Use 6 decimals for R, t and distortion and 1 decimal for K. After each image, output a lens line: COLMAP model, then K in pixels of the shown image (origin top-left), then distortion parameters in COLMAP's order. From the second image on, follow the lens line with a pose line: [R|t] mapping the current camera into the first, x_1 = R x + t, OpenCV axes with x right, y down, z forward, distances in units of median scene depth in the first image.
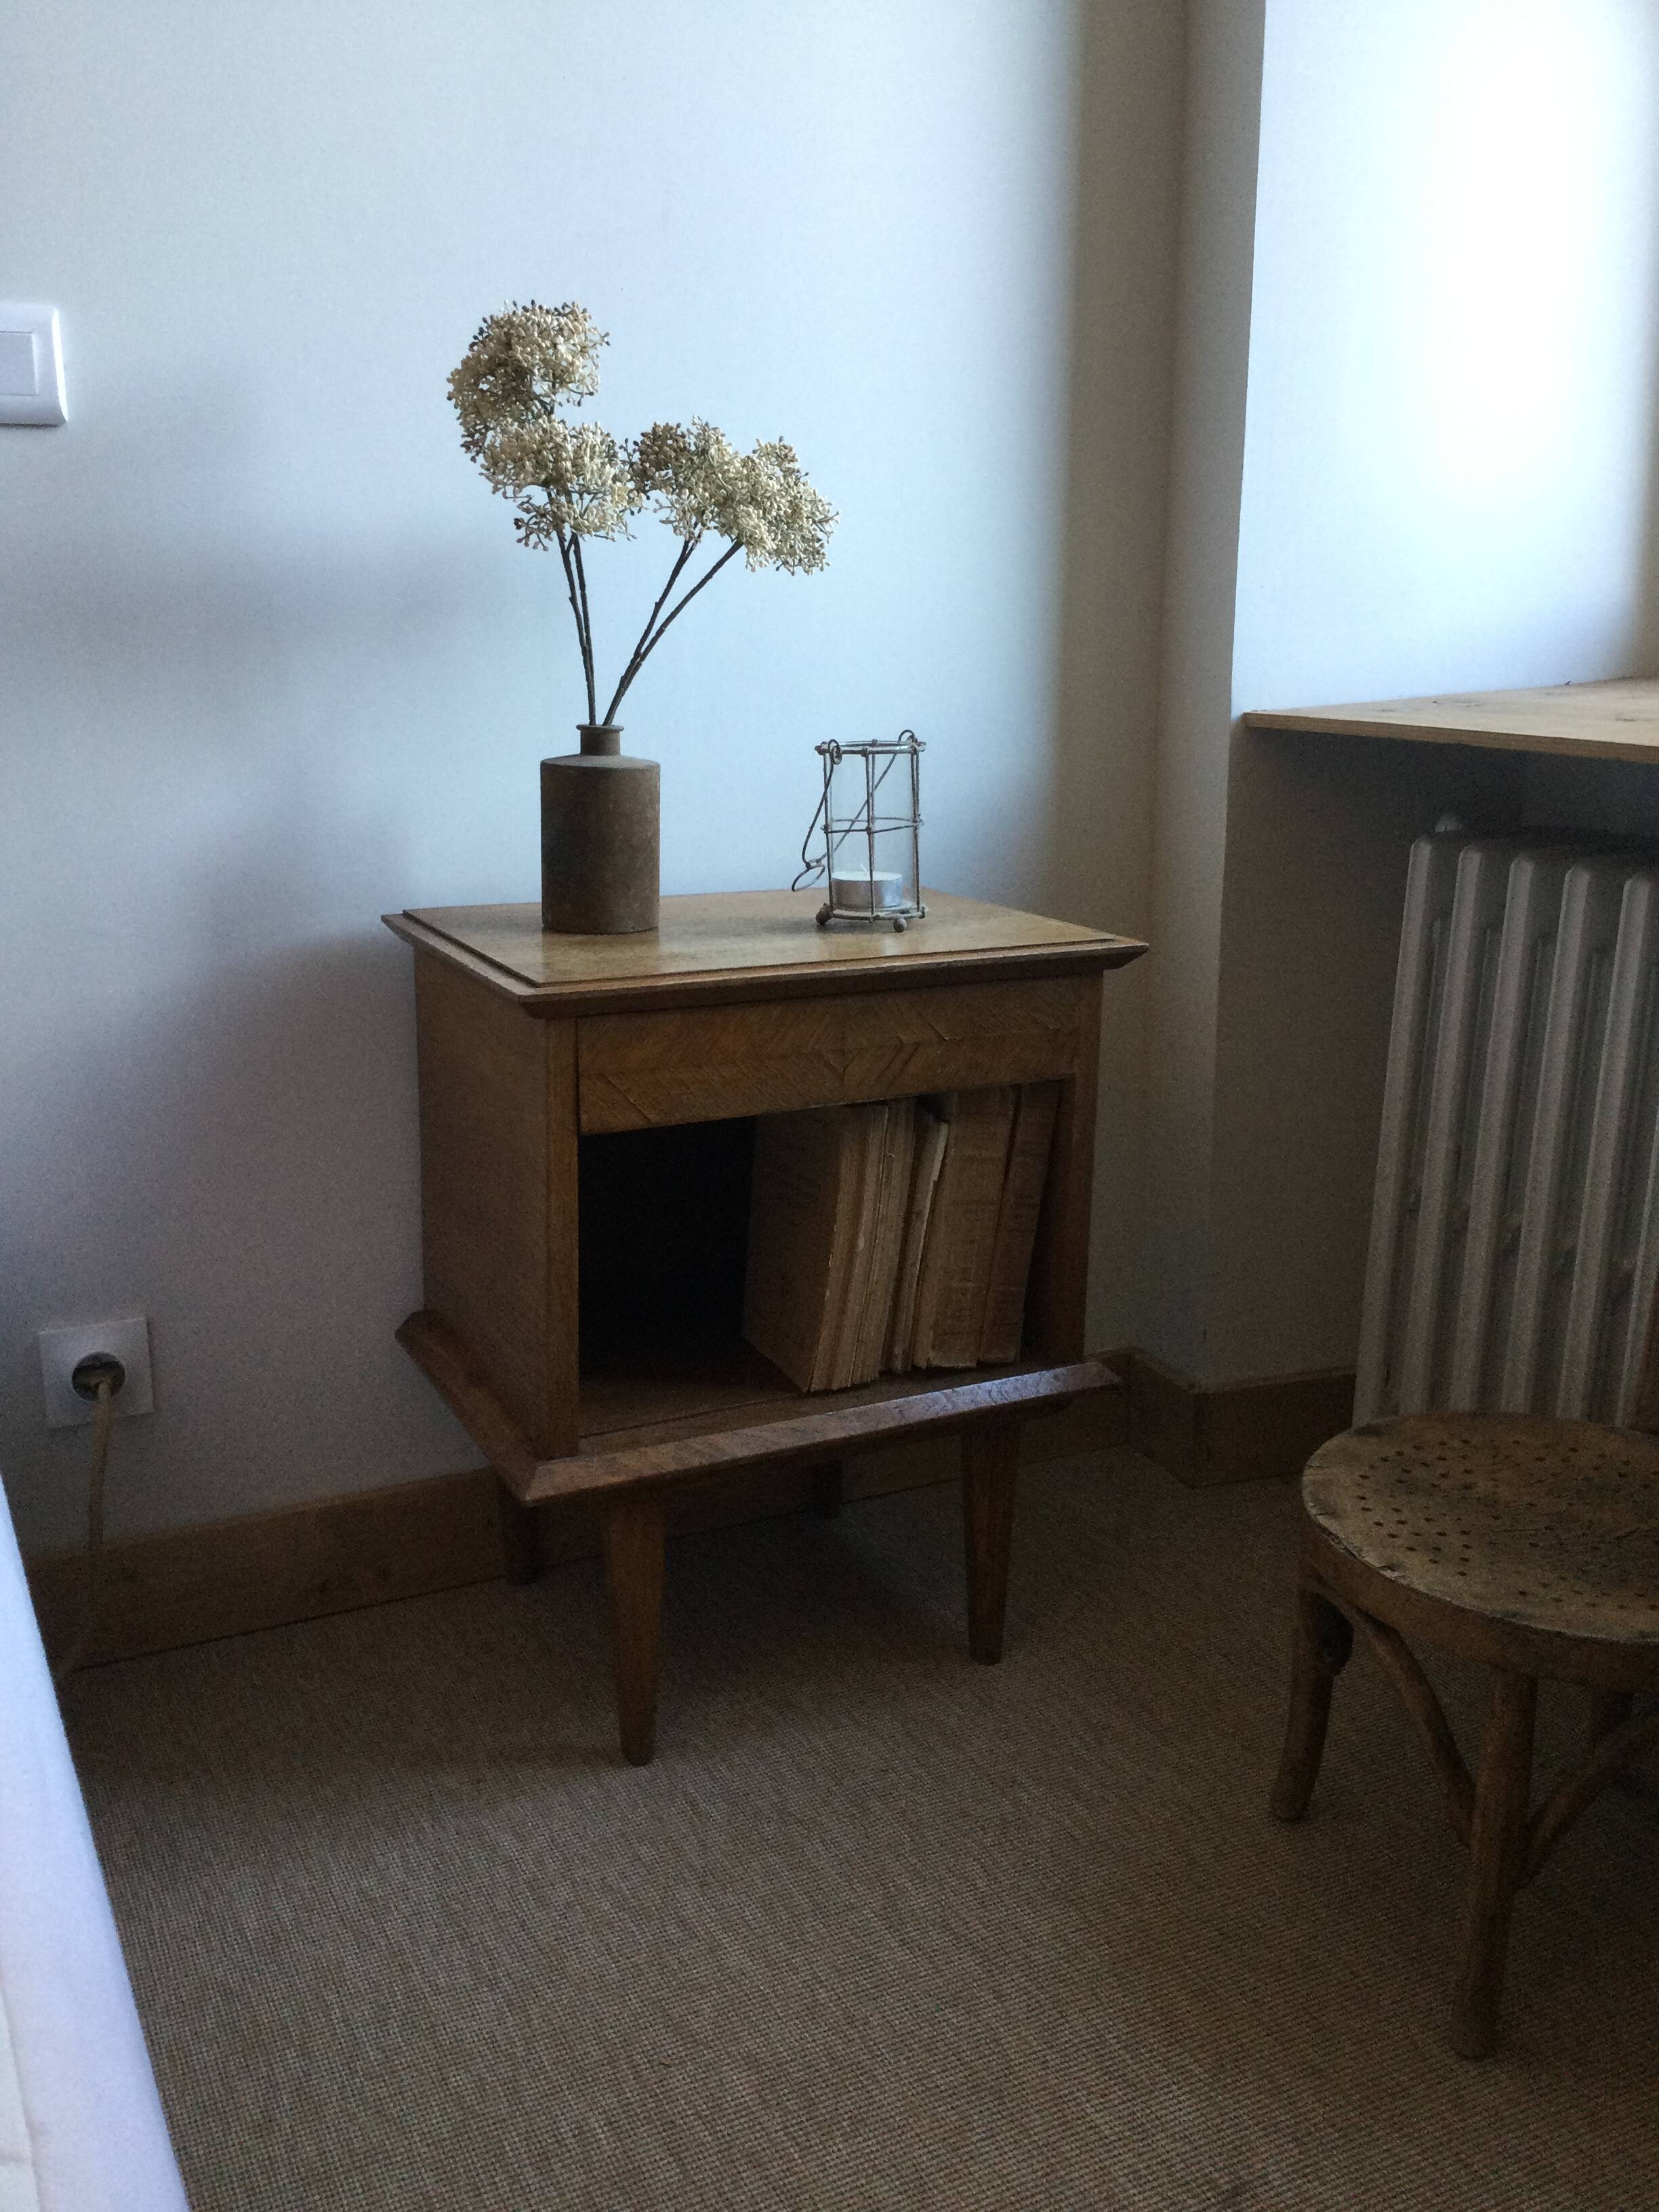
lens RADIAL K [[1945.7, 0, 818.9], [0, 1945.7, 1084.2], [0, 0, 1]] dist [0.091999, -0.134412]
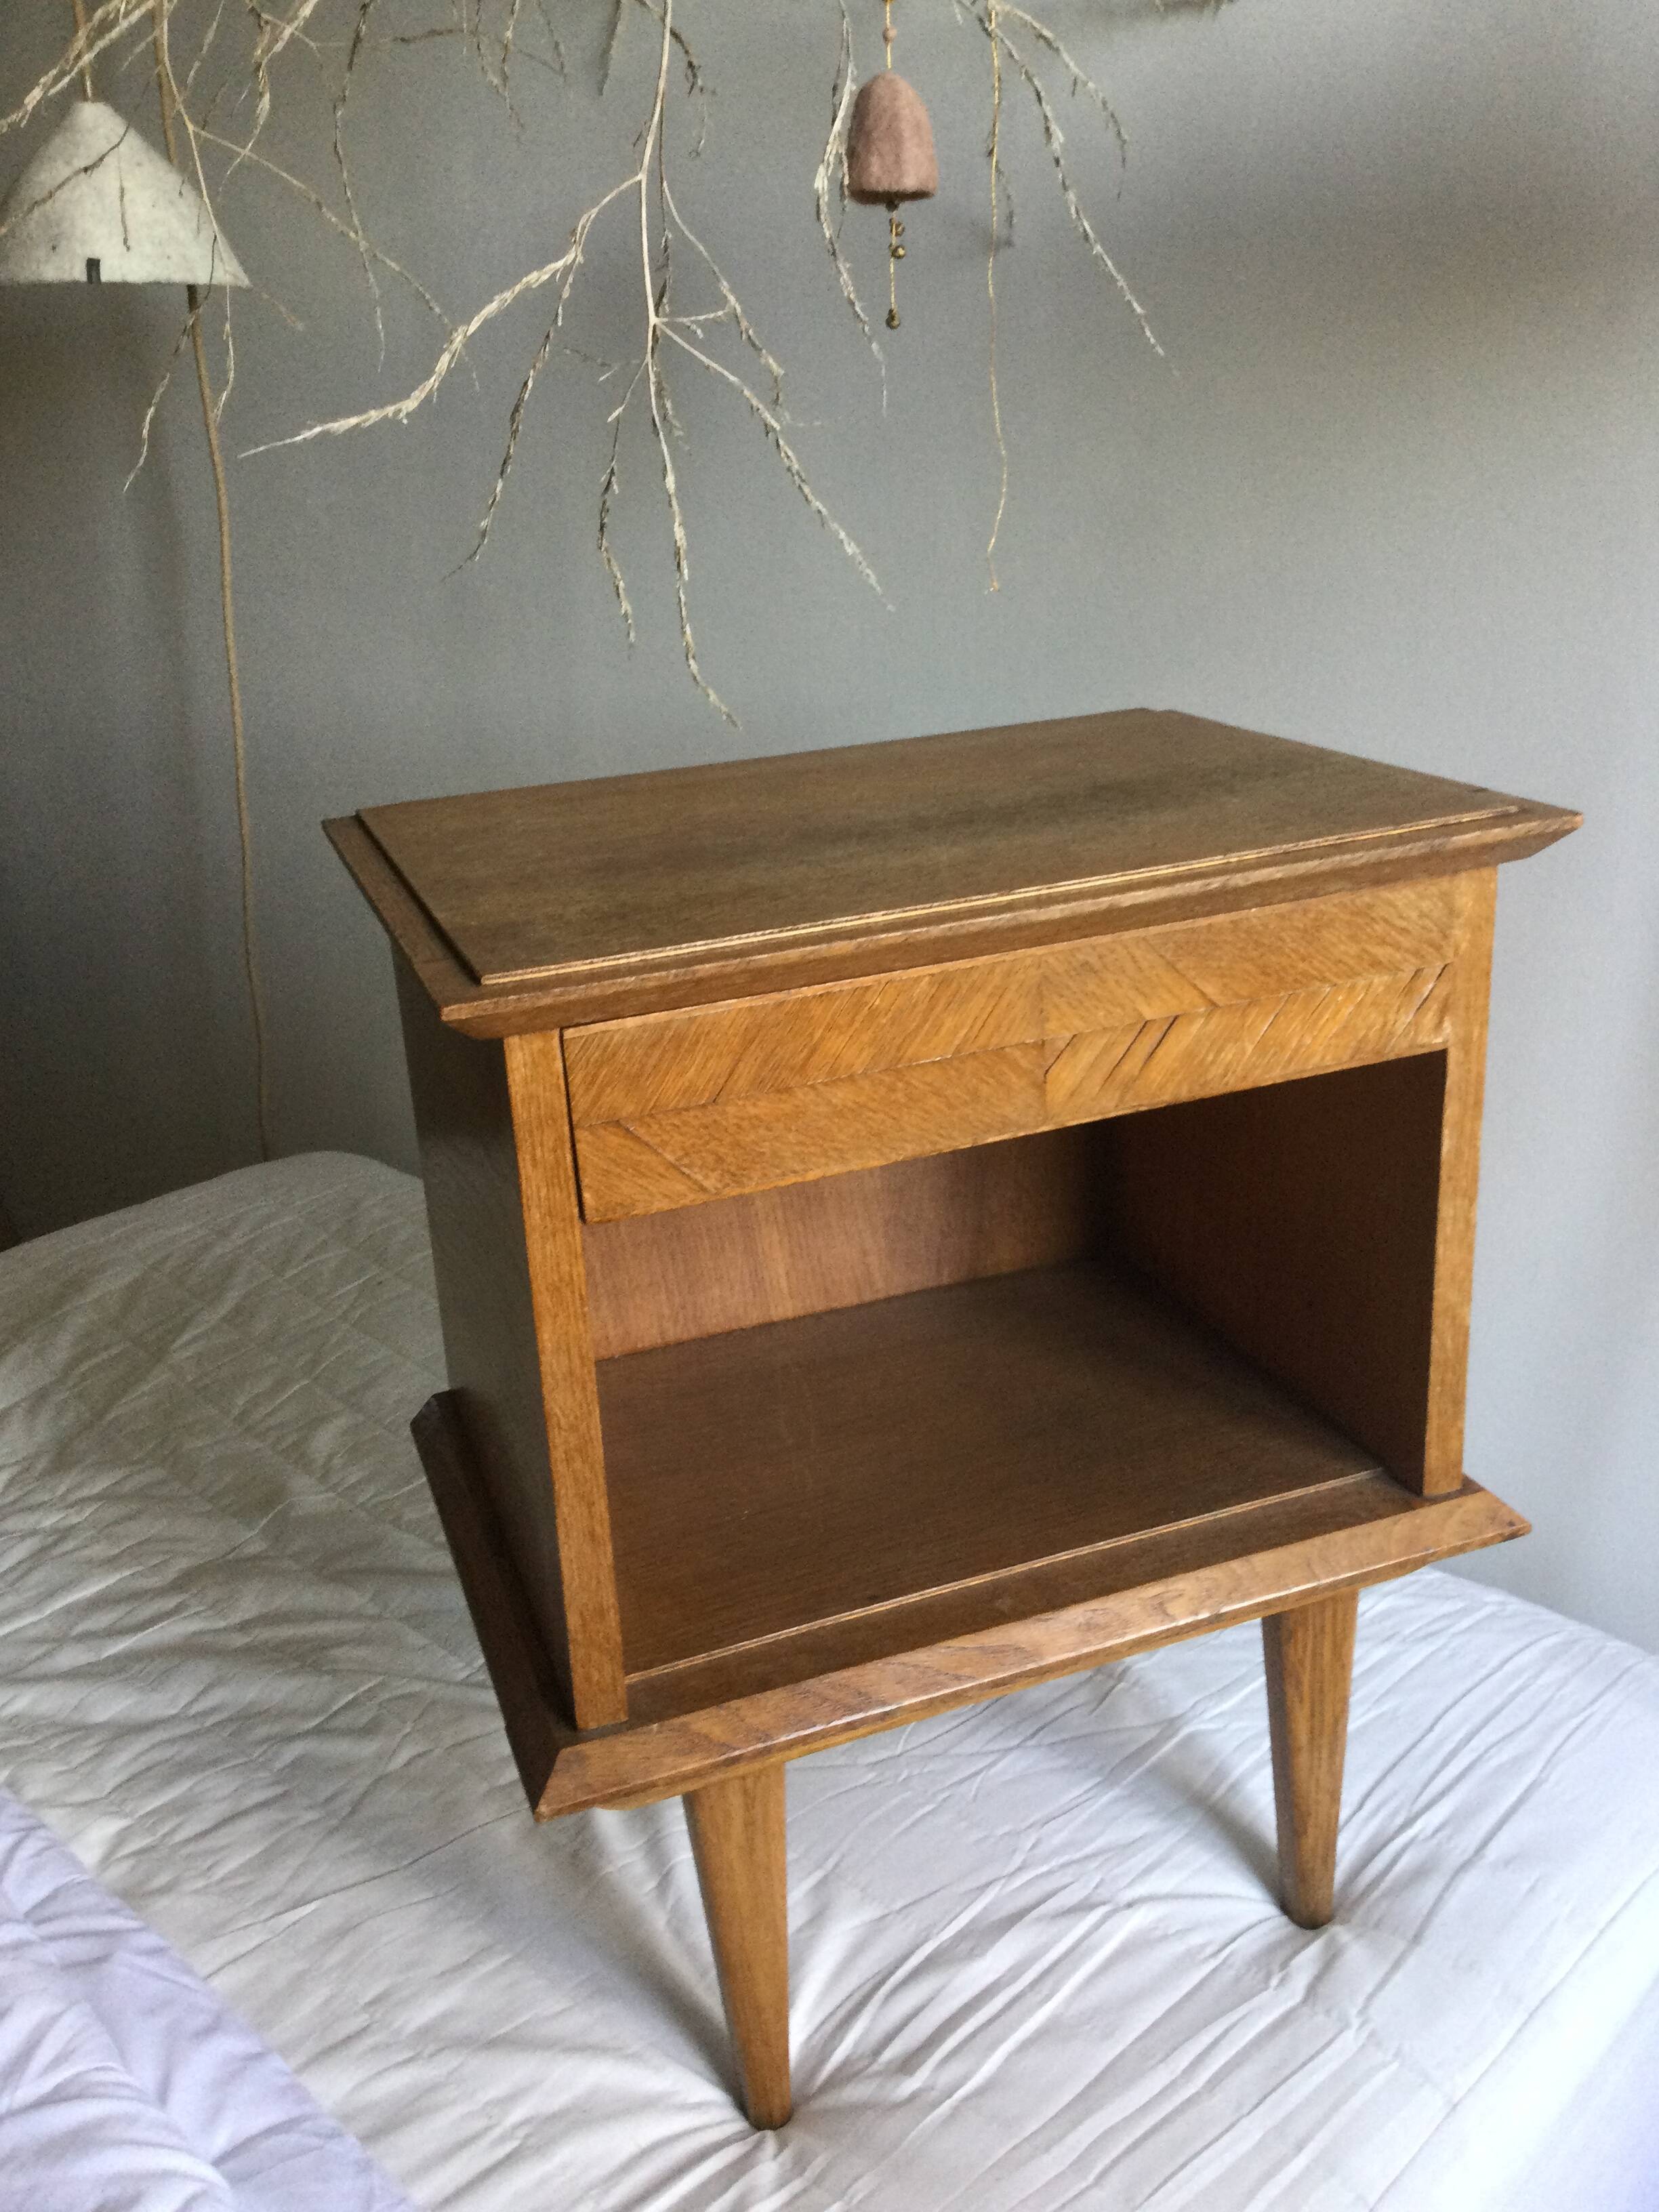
lens RADIAL K [[1945.7, 0, 833.3], [0, 1945.7, 1100.6], [0, 0, 1]] dist [0.091999, -0.134412]
pose [[0.992950, -0.037394, -0.112481, 0.014801], [0.050595, 0.991855, 0.116897, -0.066812], [0.107194, -0.121763, 0.986754, 0.398900]]
